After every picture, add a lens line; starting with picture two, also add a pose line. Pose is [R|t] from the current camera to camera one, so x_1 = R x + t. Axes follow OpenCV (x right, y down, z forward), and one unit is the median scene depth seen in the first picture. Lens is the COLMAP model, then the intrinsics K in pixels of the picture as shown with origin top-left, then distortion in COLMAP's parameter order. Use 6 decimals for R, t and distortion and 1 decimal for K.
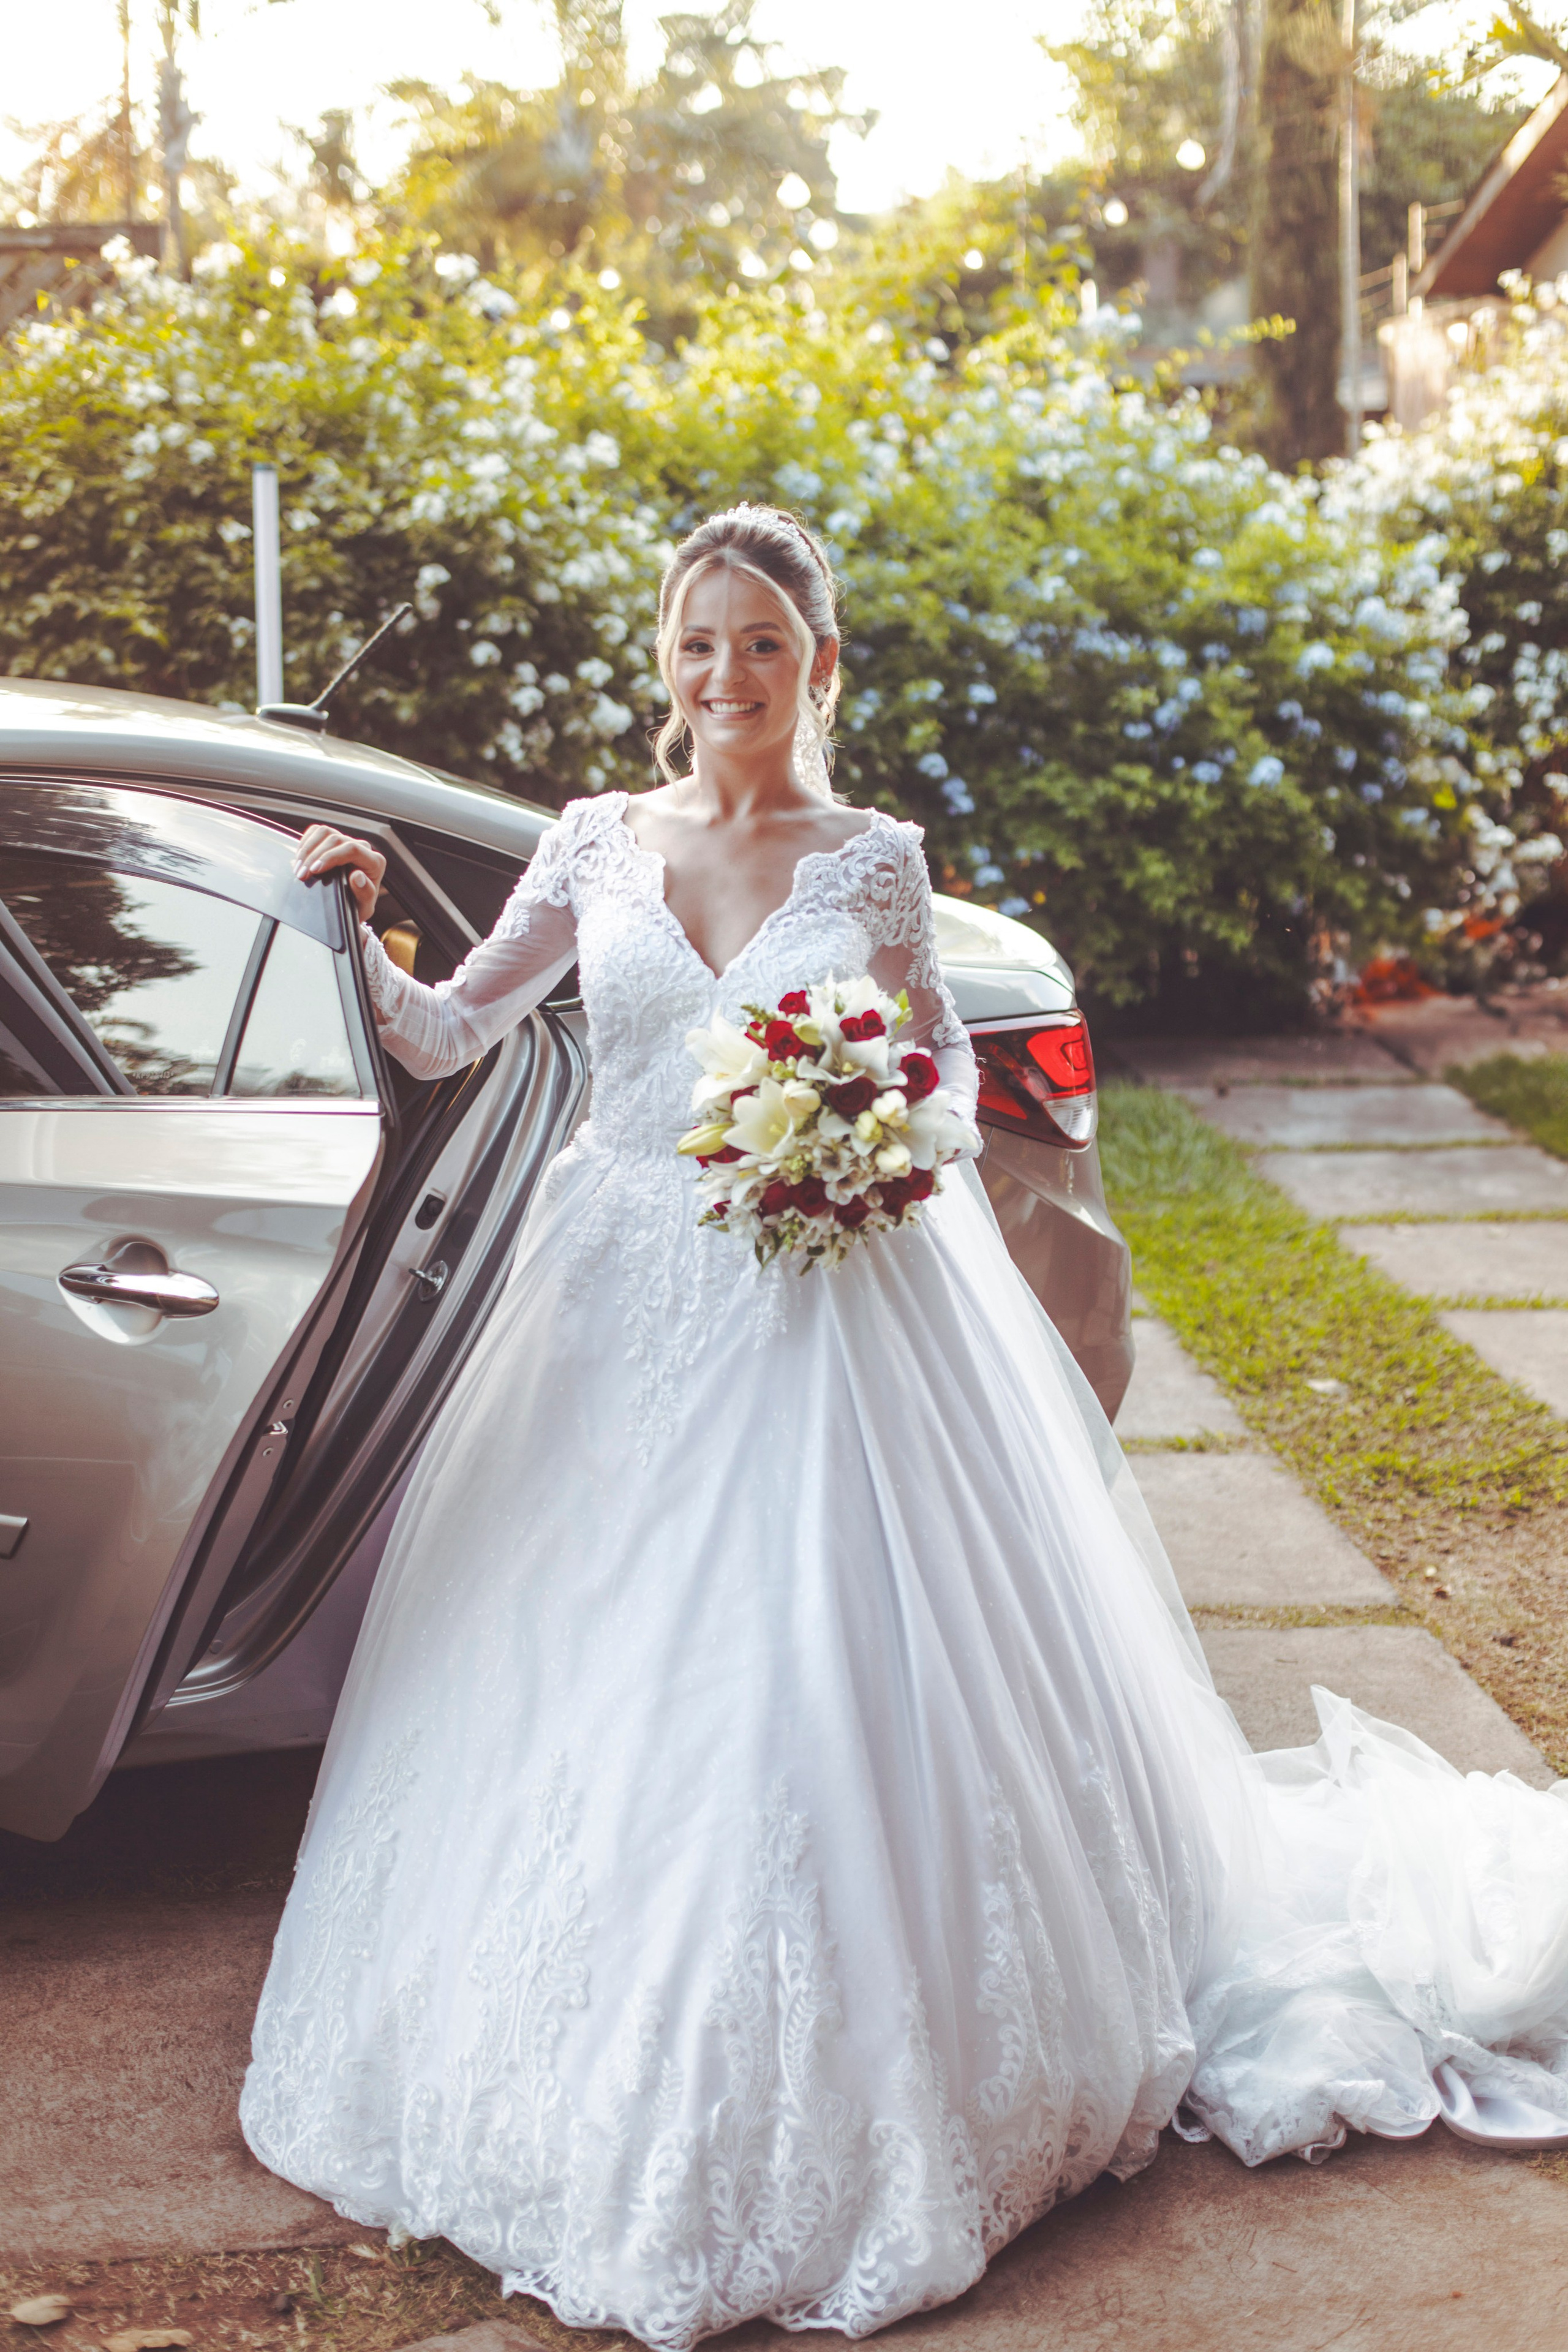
lens RADIAL K [[3389.1, 0, 784.0], [0, 3389.1, 1176.0], [0, 0, 1]] dist [-0.003345, 0.020548]
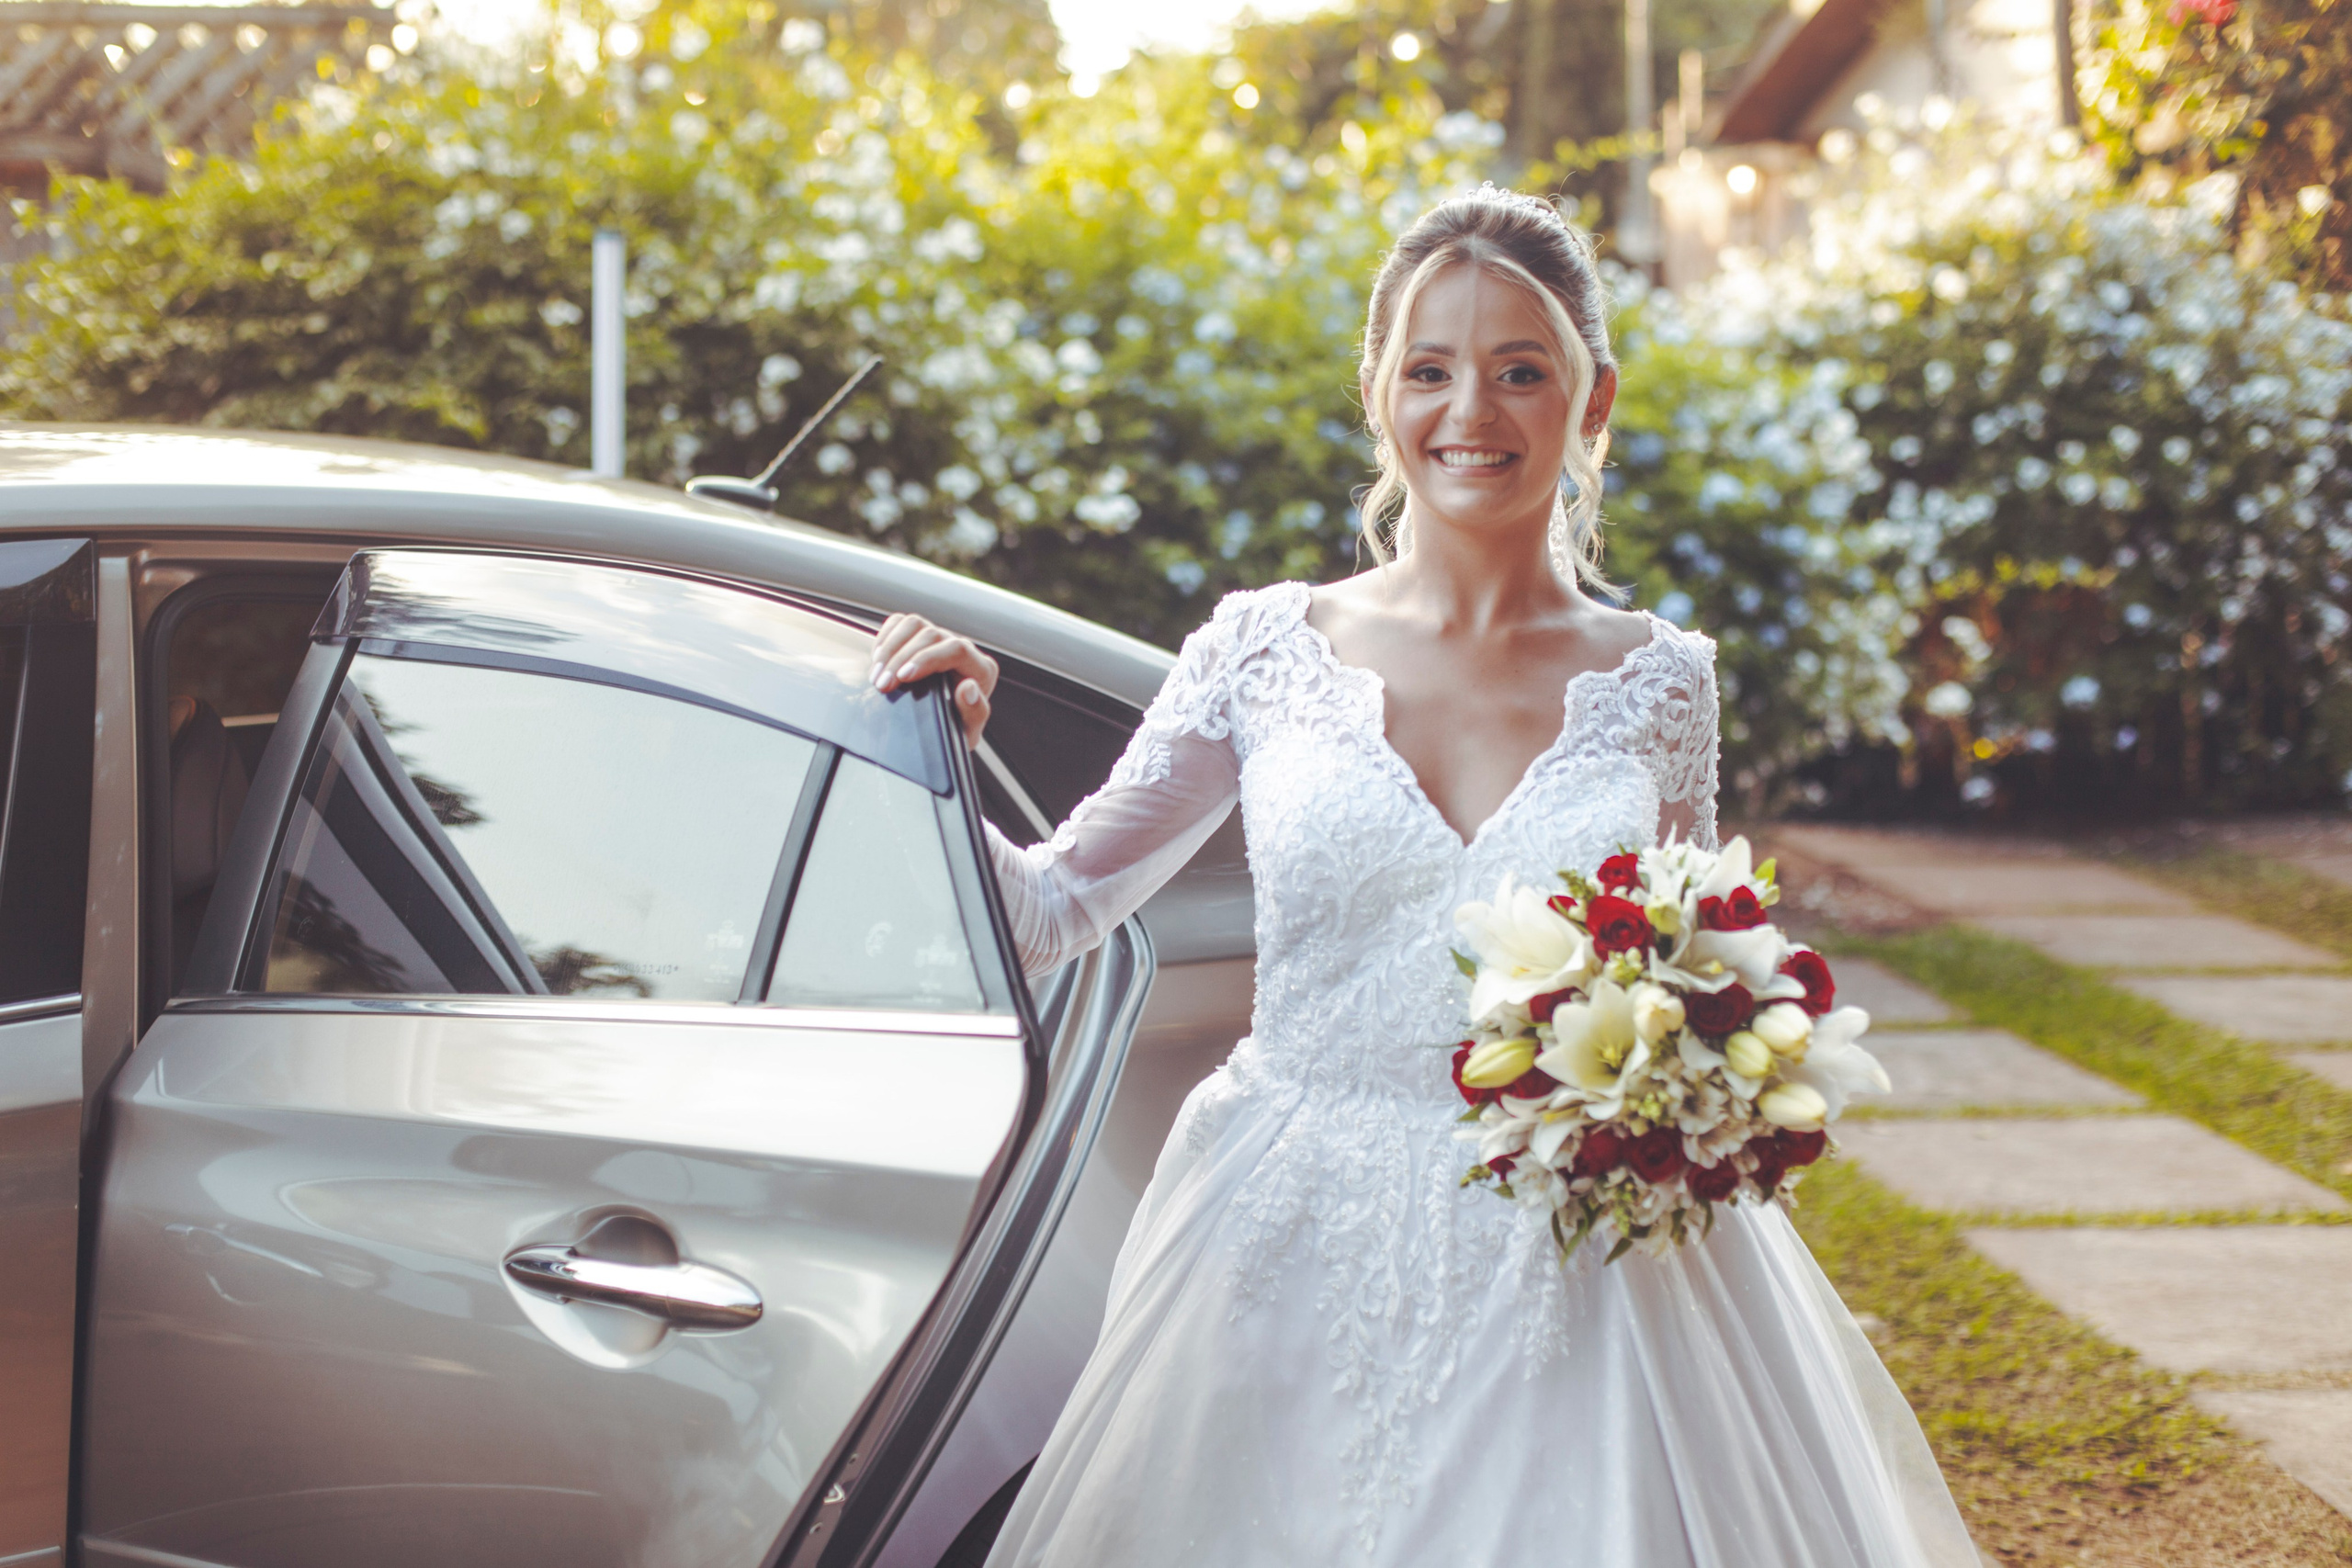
lens RADIAL K [[3388.8, 0, 1176.0], [0, 3388.8, 784.0], [0, 0, 1]] dist [-0.003345, 0.020548]
pose [[0.998247, 0.014800, 0.057310, -0.056568], [-0.010715, 0.997423, -0.070941, -0.009592], [-0.058213, 0.070203, 0.995833, 0.141105]]
